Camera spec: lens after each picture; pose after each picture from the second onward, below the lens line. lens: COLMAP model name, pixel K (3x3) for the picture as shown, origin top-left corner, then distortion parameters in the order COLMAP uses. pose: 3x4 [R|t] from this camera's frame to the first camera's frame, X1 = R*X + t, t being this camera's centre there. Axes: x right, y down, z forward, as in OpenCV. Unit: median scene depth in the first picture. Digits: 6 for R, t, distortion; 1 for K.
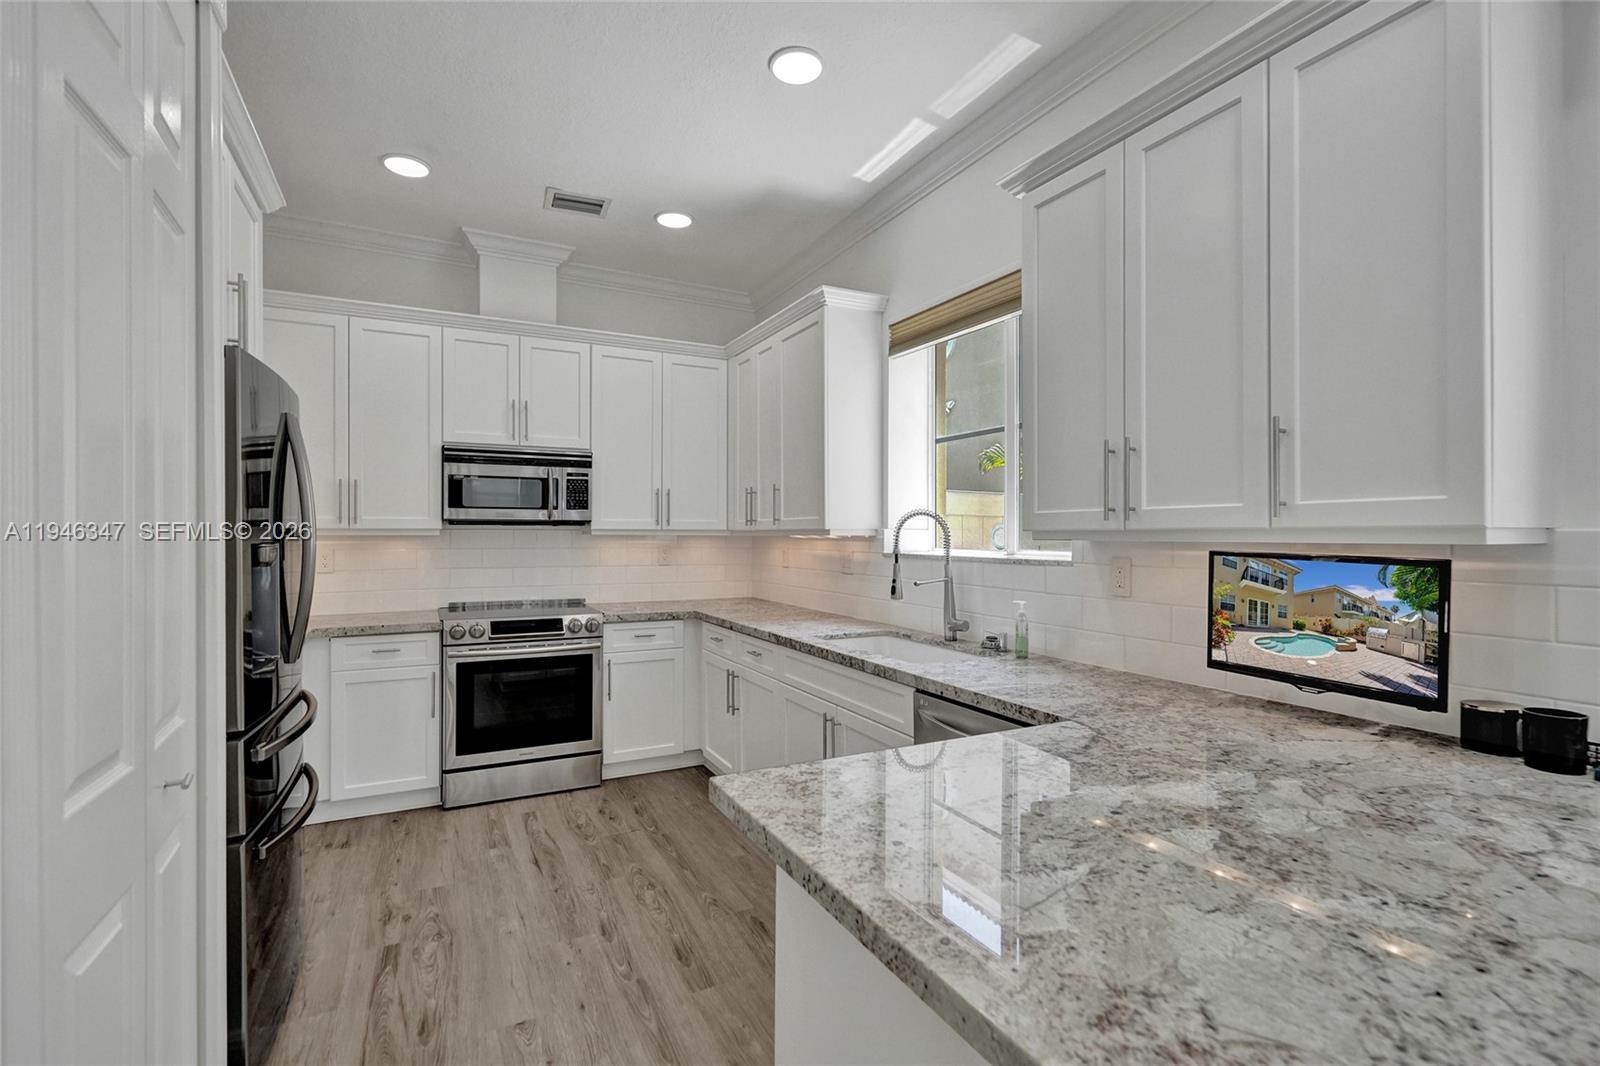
lens RADIAL K [[730.5, 0, 800.0], [0, 730.5, 533.0], [0, 0, 1]] dist [0.000462, 0.000396]
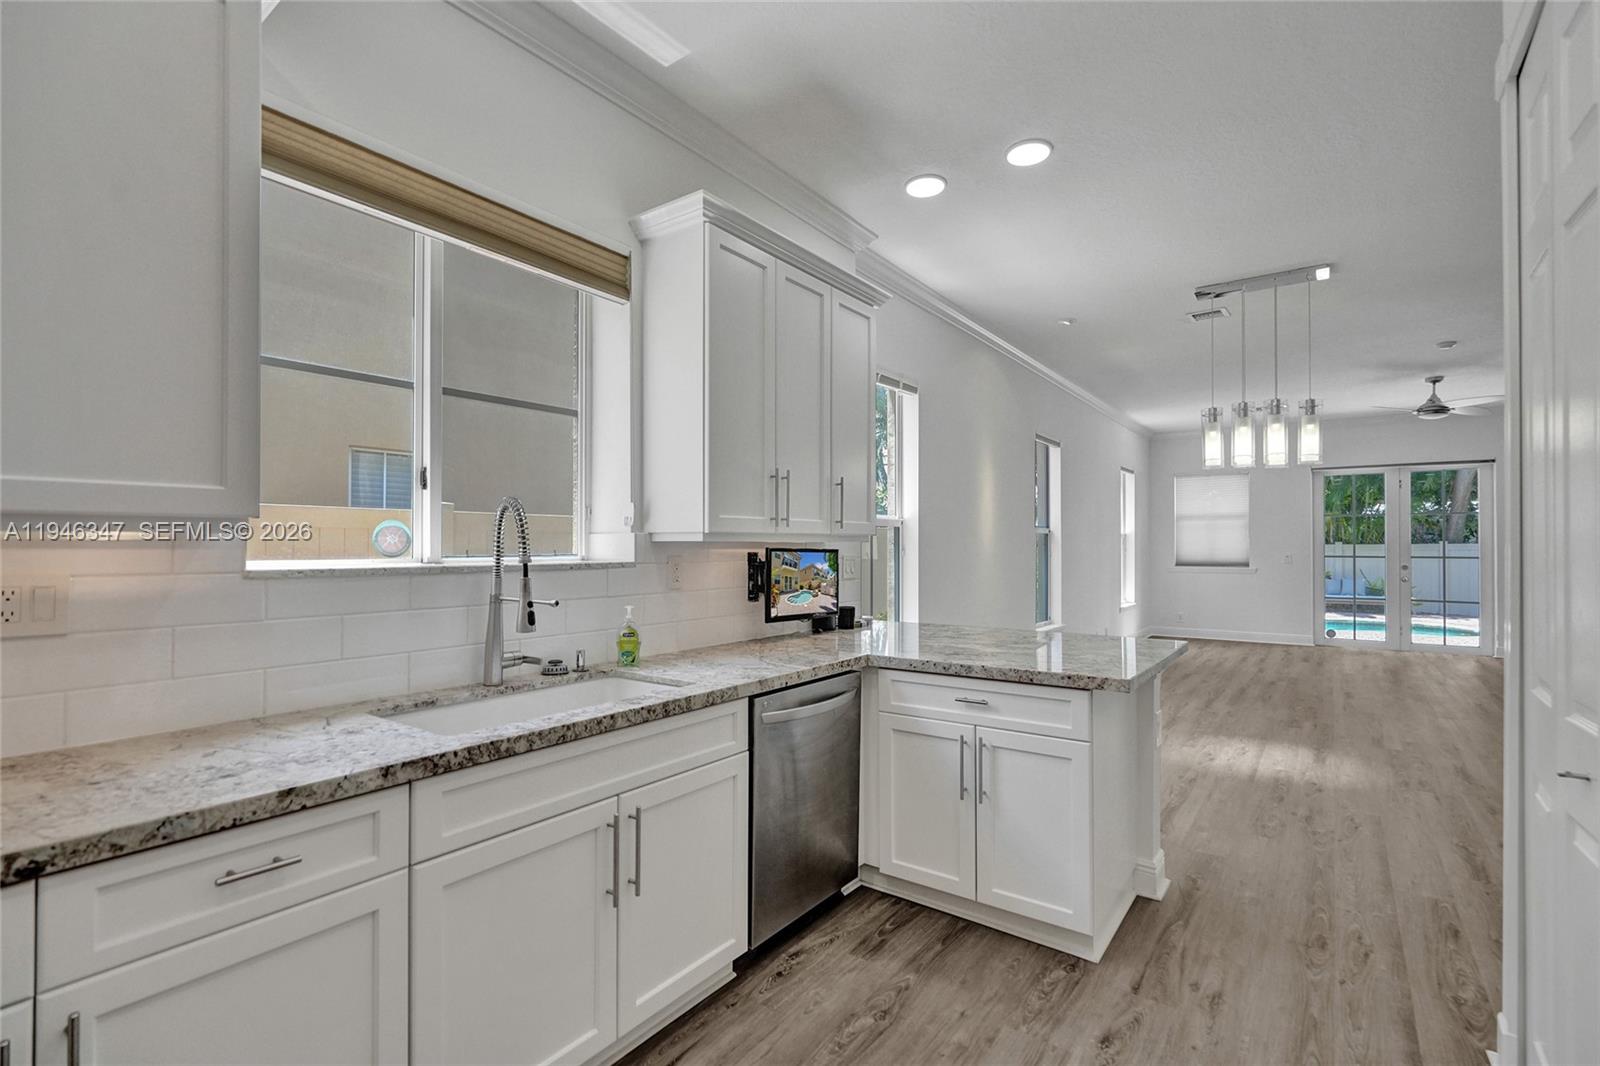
lens RADIAL K [[702.2, 0, 806.9], [0, 702.2, 546.7], [0, 0, 1]] dist [-0.011294, -0.000078]
pose [[-0.439806, -0.002197, 0.898090, -0.453266], [-0.000956, 0.999998, 0.001978, 0.010241], [-0.898092, 0.000011, -0.439807, 0.871710]]
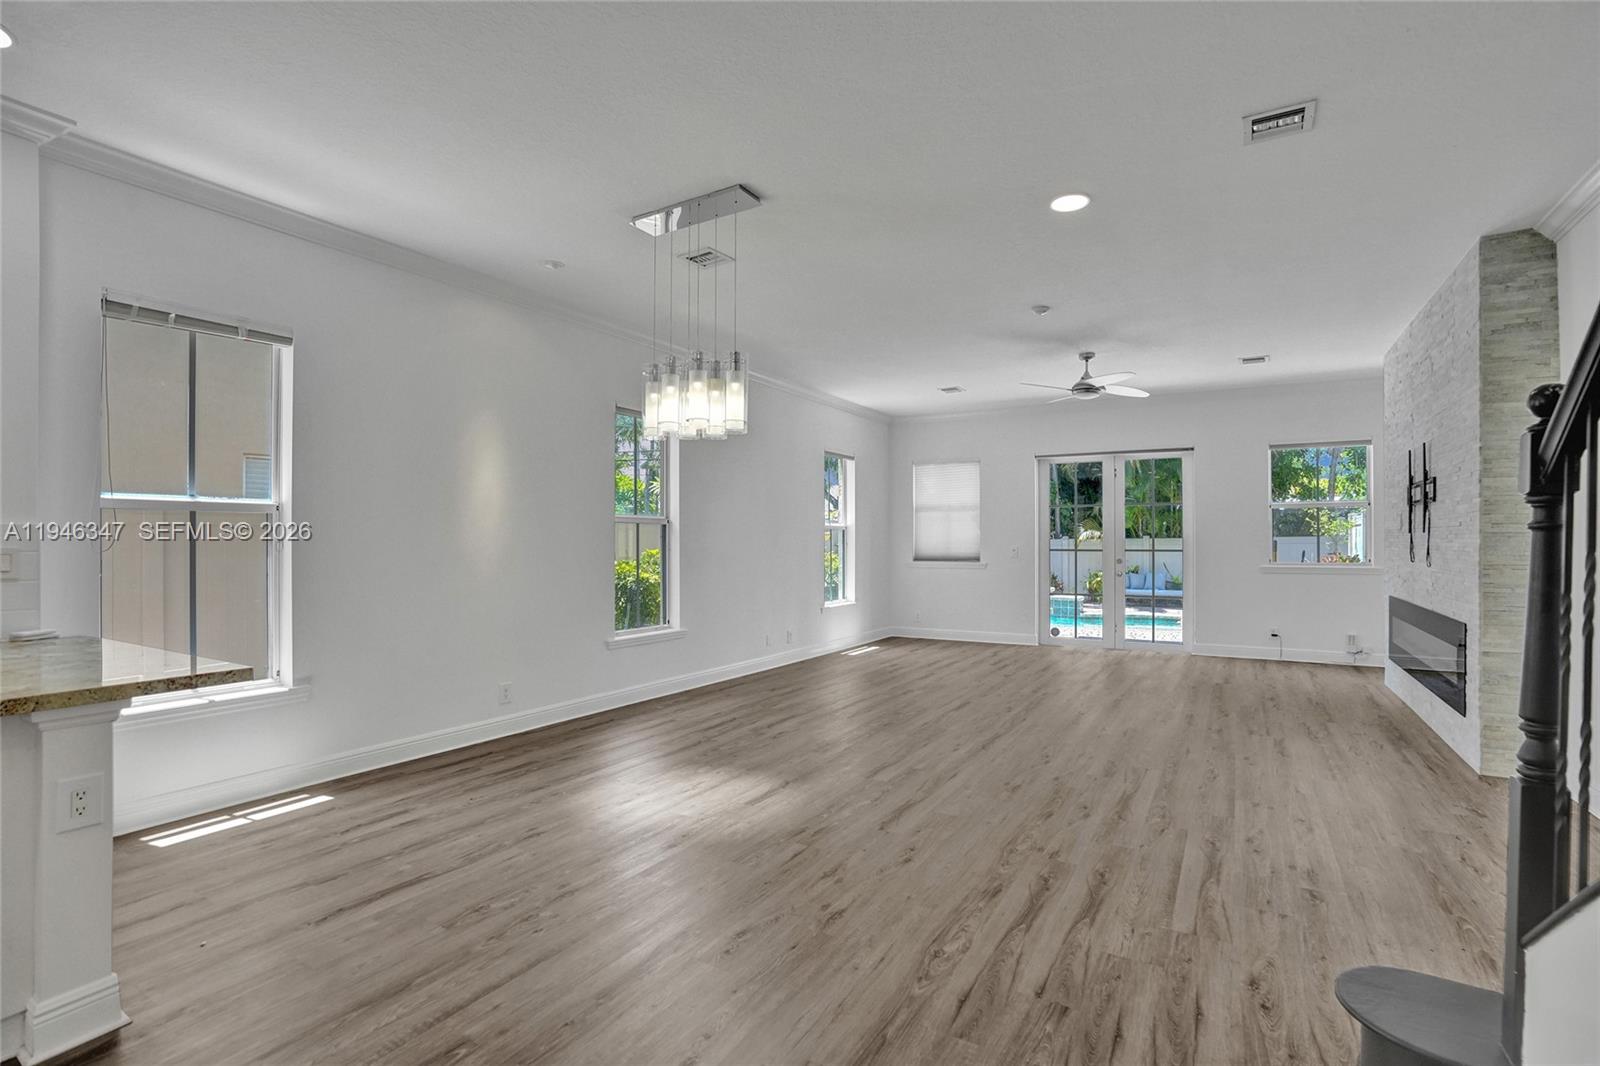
lens RADIAL K [[734.2, 0, 804.2], [0, 734.2, 537.1], [0, 0, 1]] dist [-0.002140, 0.001220]
pose [[-0.537696, 0.007137, 0.843108, -0.679722], [0.003927, 0.999975, -0.005960, 0.017715], [-0.843130, 0.000106, -0.537710, 0.034656]]
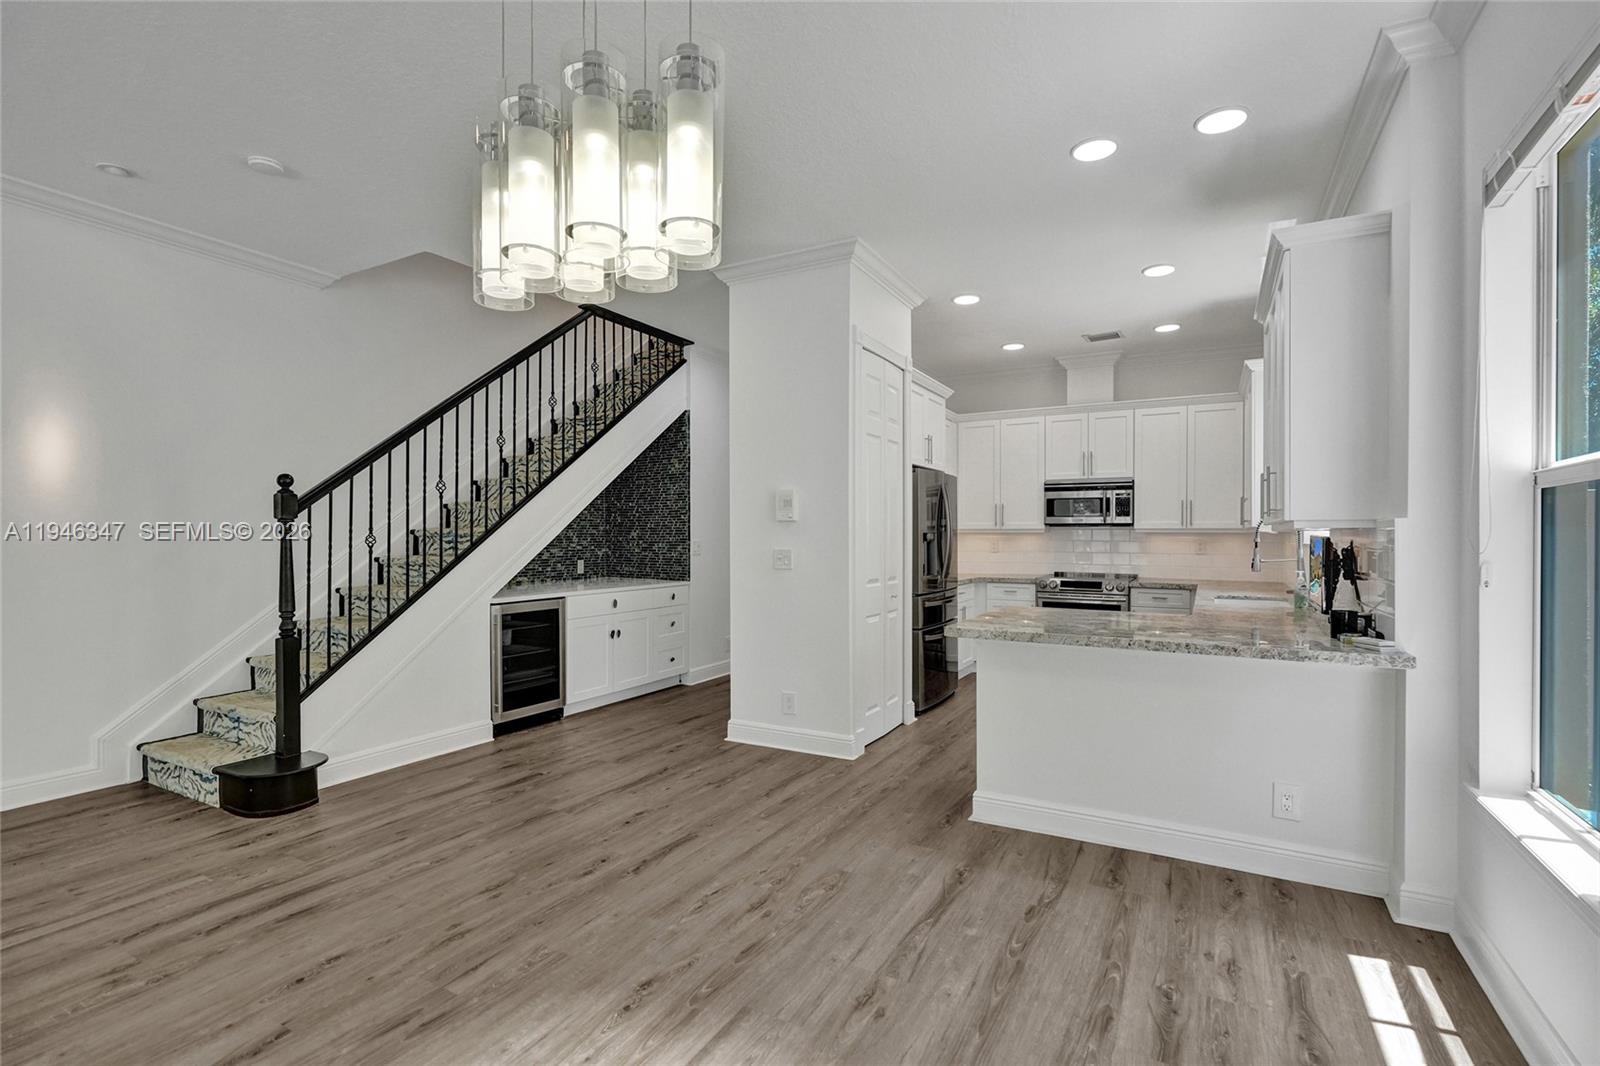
lens RADIAL K [[744.6, 0, 800.0], [0, 744.6, 533.0], [0, 0, 1]] dist [-0.001359, 0.000110]
pose [[0.554903, -0.004236, -0.831904, 0.746167], [-0.001757, 0.999979, -0.006263, 0.017539], [0.831913, 0.004937, 0.554884, -0.547528]]
